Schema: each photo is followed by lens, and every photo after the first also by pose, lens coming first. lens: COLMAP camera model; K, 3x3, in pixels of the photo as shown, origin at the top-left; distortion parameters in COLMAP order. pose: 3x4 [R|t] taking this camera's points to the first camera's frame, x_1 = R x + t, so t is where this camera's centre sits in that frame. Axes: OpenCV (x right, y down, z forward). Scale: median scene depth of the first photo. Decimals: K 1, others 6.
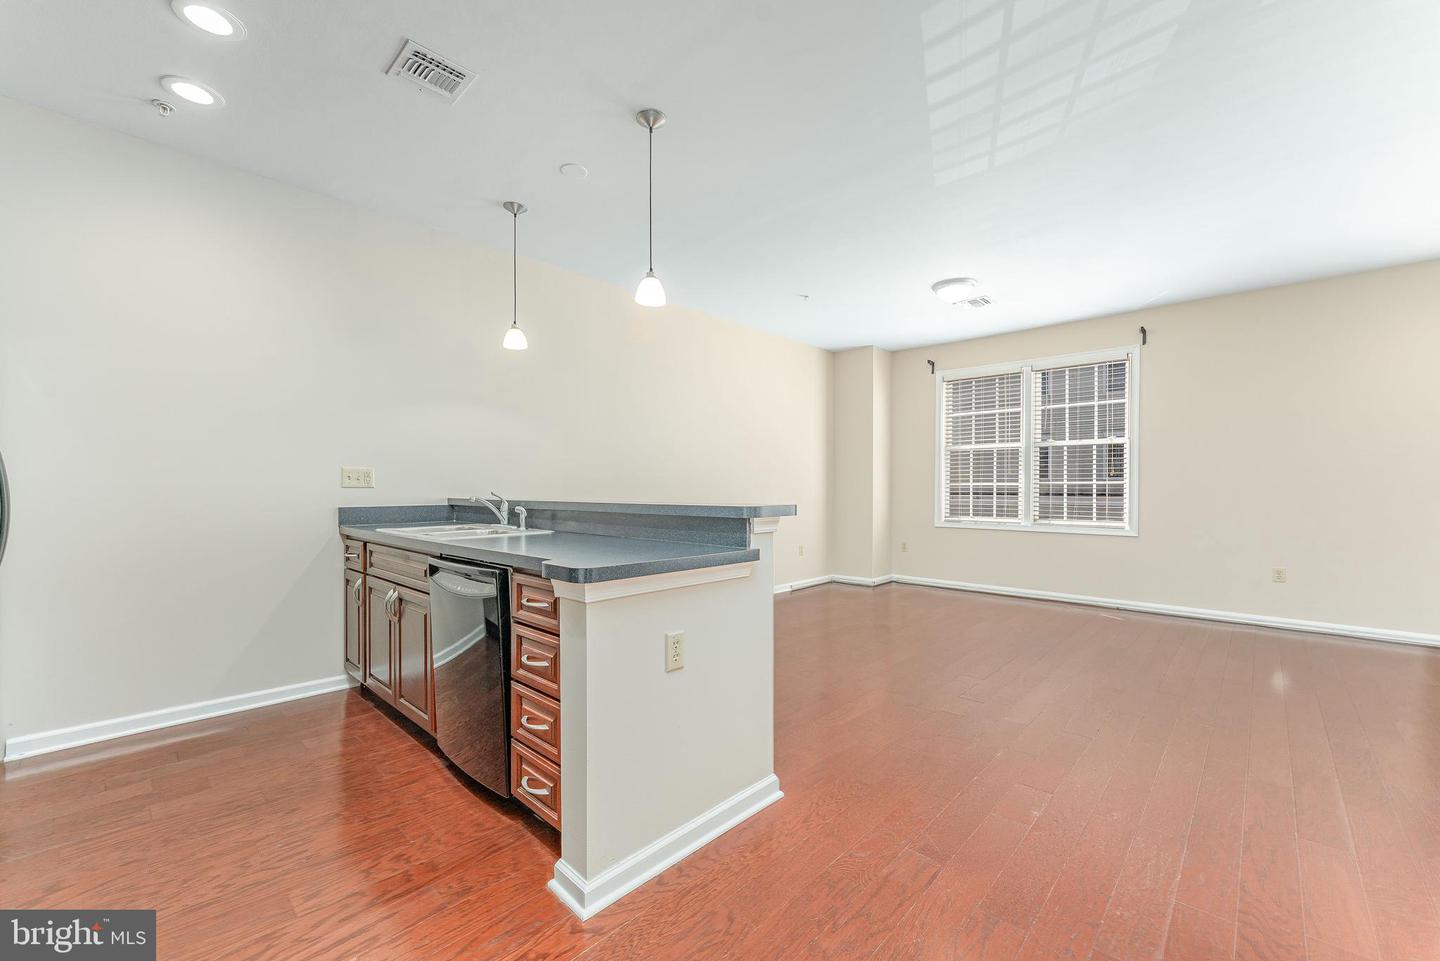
lens RADIAL K [[584.1, 0, 716.2], [0, 584.1, 487.9], [0, 0, 1]] dist [-0.001280, -0.000069]
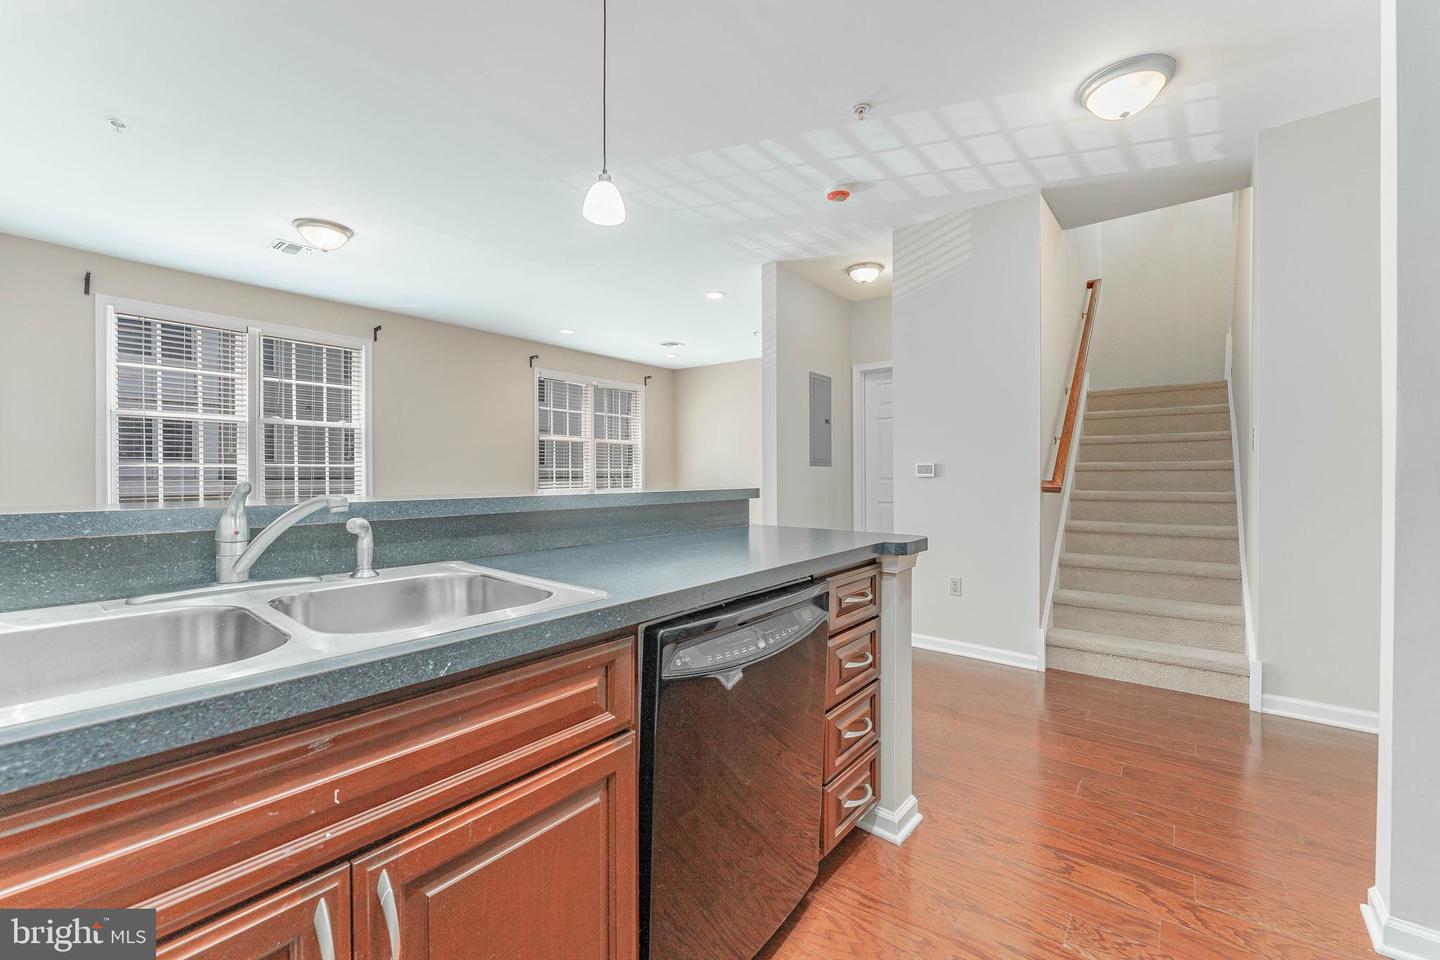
lens RADIAL K [[580.8, 0, 713.7], [0, 580.8, 480.4], [0, 0, 1]] dist [-0.000894, -0.000368]
pose [[-0.068851, -0.013958, 0.997529, -0.646073], [-0.003782, 0.999899, 0.013730, 0.000408], [-0.997620, -0.002827, -0.068897, 0.694645]]
